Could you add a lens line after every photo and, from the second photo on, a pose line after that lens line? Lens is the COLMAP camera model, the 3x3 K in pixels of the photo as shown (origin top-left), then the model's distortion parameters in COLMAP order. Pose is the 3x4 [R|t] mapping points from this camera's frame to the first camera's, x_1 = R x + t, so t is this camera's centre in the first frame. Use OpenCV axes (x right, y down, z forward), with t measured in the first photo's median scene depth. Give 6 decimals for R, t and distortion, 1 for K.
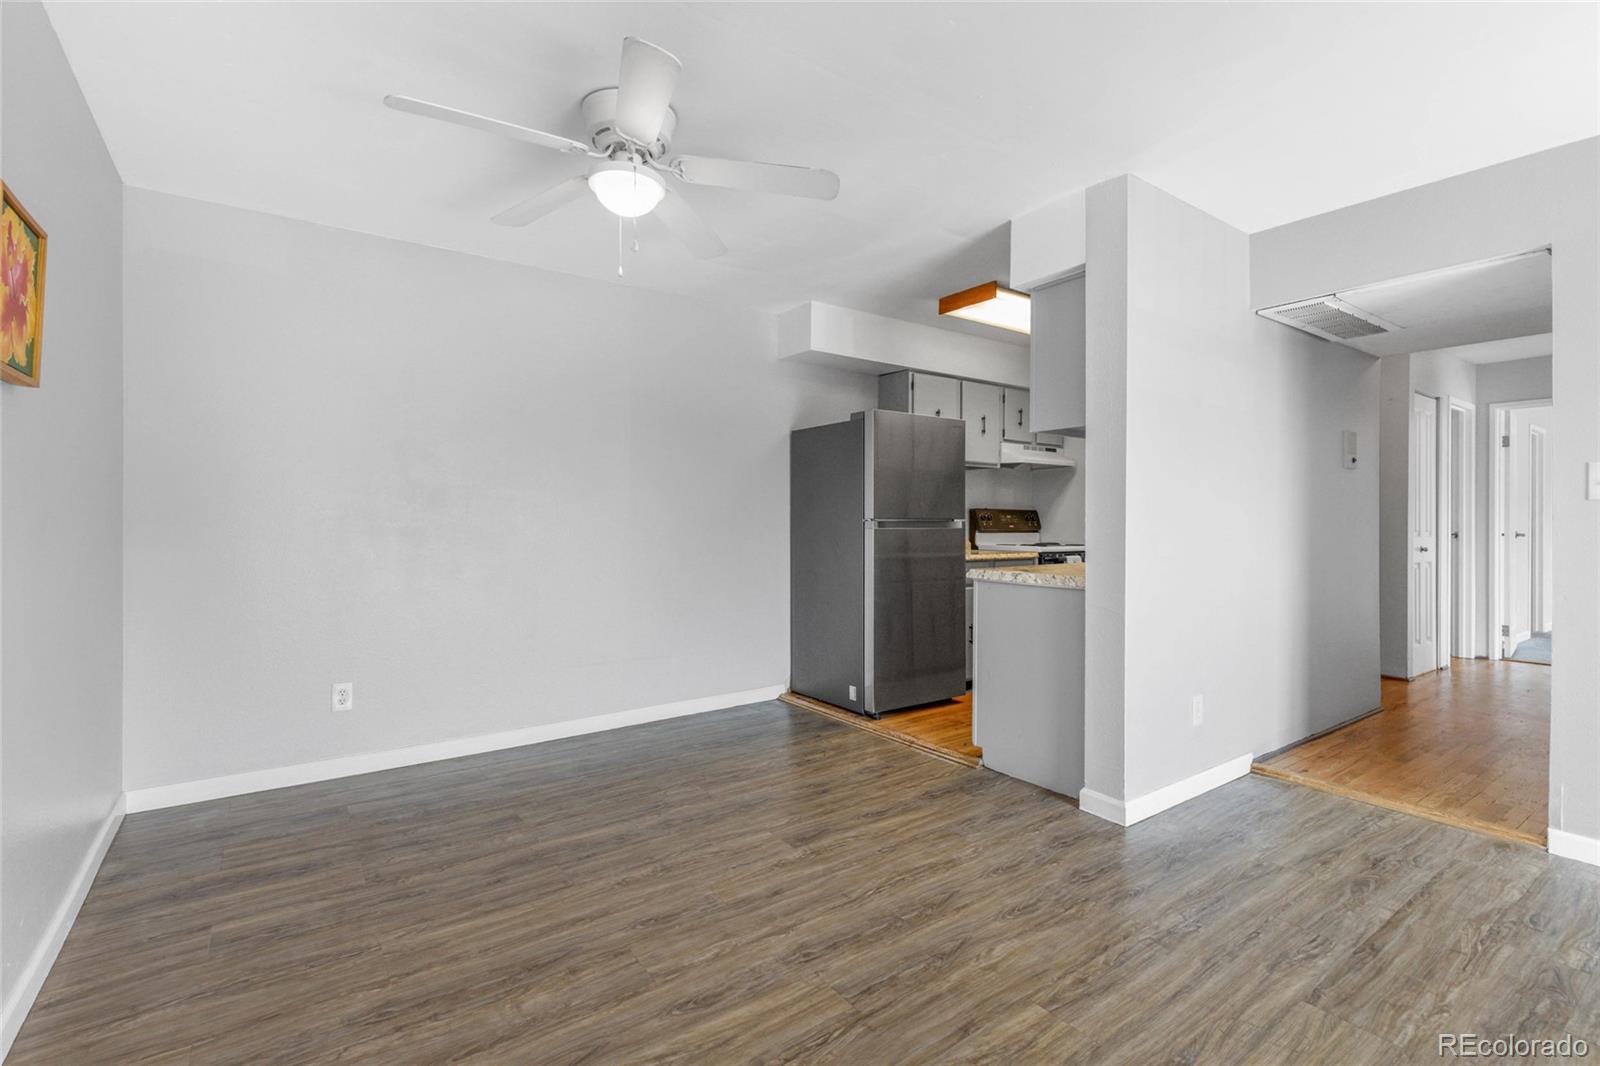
lens RADIAL K [[736.4, 0, 809.9], [0, 736.4, 525.6], [0, 0, 1]] dist [0.007218, -0.001345]
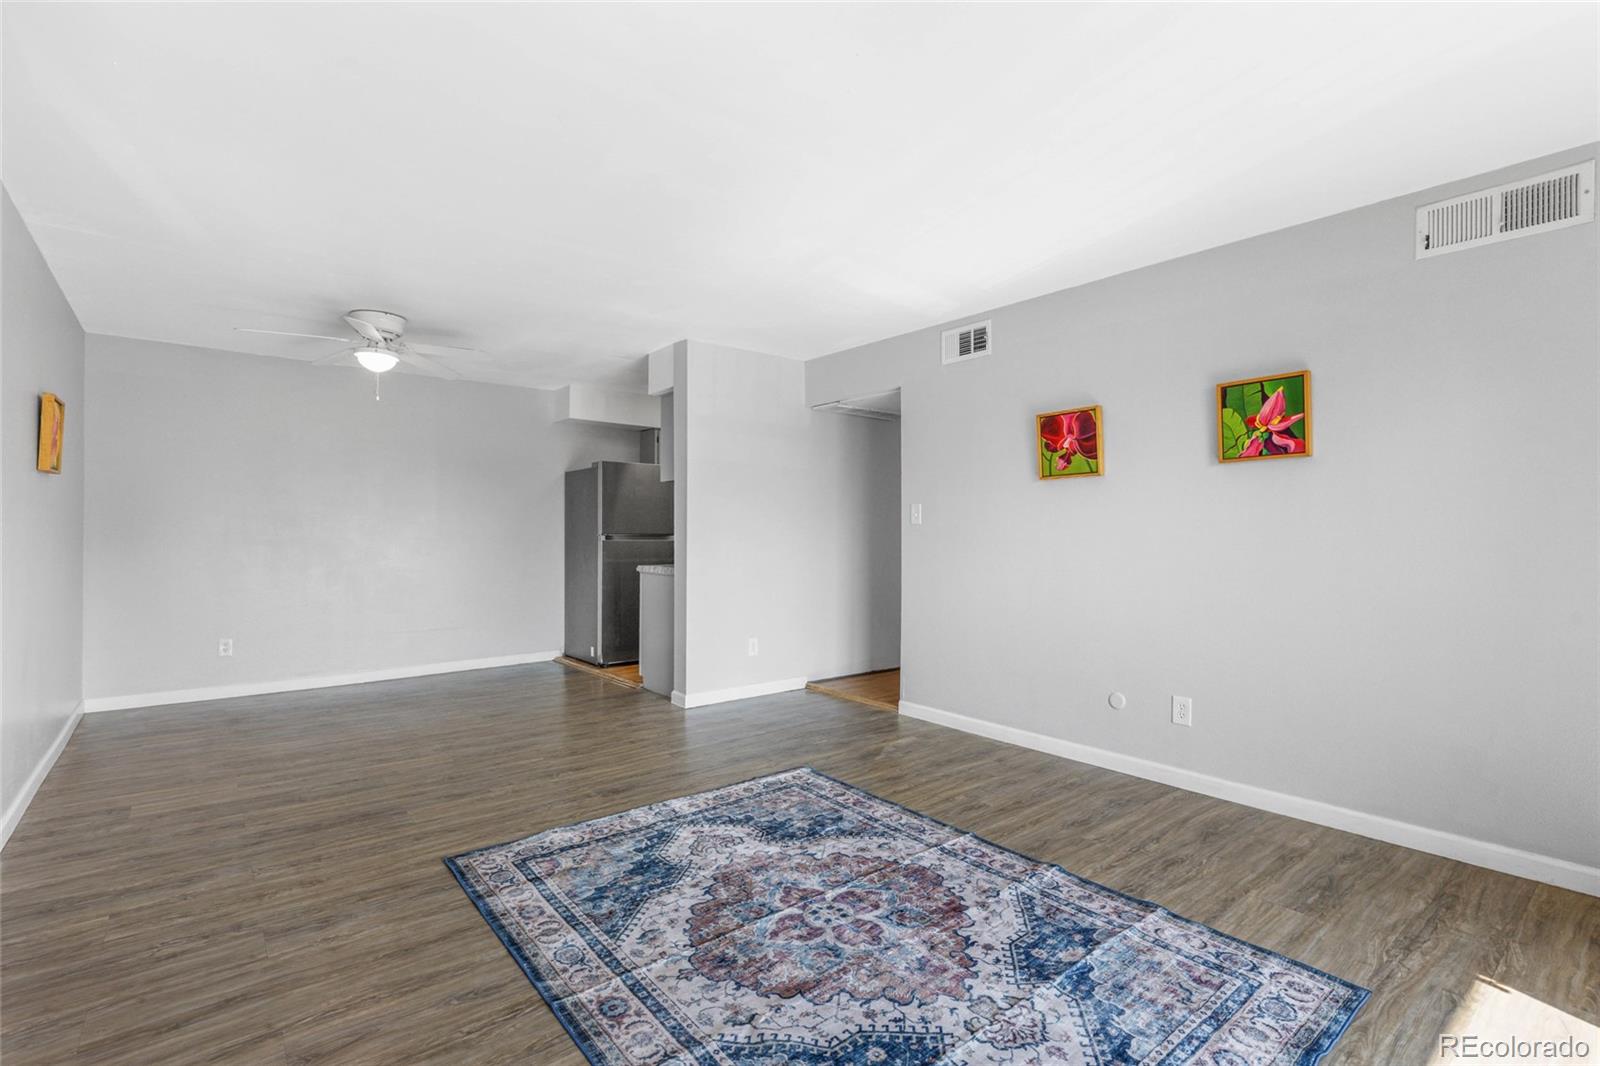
lens RADIAL K [[736.4, 0, 805.1], [0, 736.4, 533.4], [0, 0, 1]] dist [0.007218, -0.001345]
pose [[0.998324, 0.000018, 0.057867, 0.586084], [0.000656, 0.999932, -0.011623, 0.009857], [-0.057863, 0.011641, 0.998257, -0.745754]]
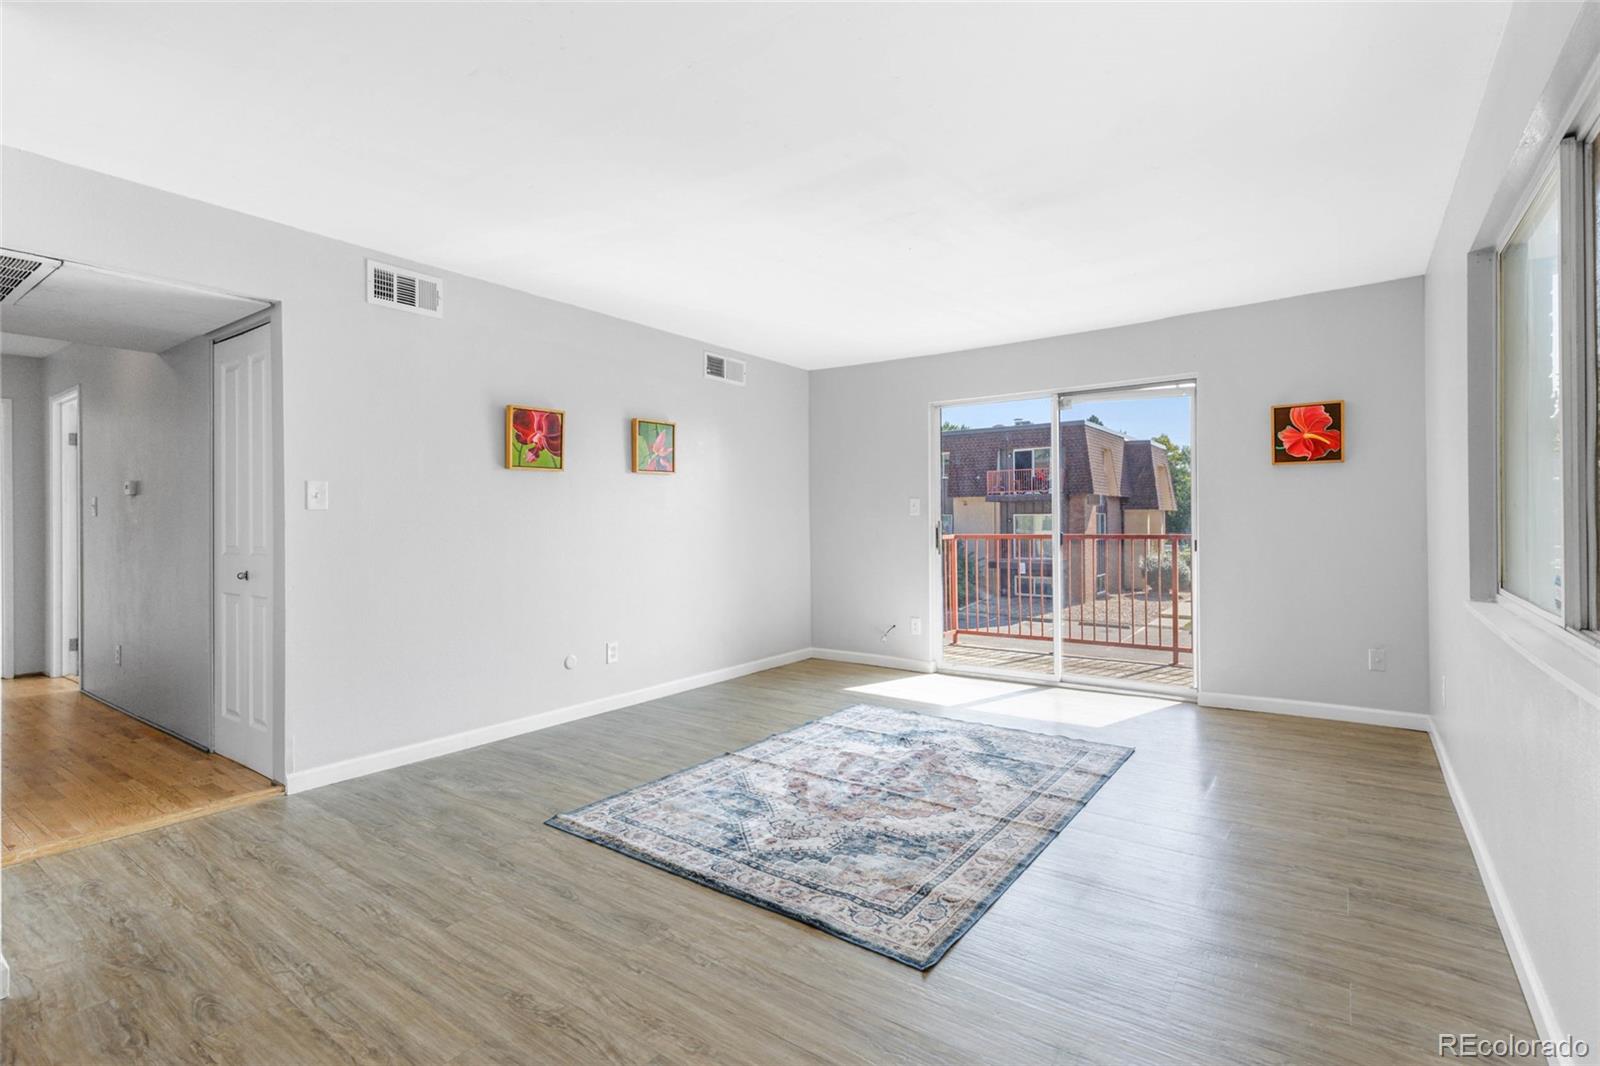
lens RADIAL K [[752.1, 0, 804.4], [0, 752.1, 524.0], [0, 0, 1]] dist [0.008993, -0.000741]
pose [[-0.309387, -0.003940, 0.950928, -0.414477], [0.017922, 0.999790, 0.009974, -0.006379], [-0.950767, 0.020128, -0.309252, 0.503495]]
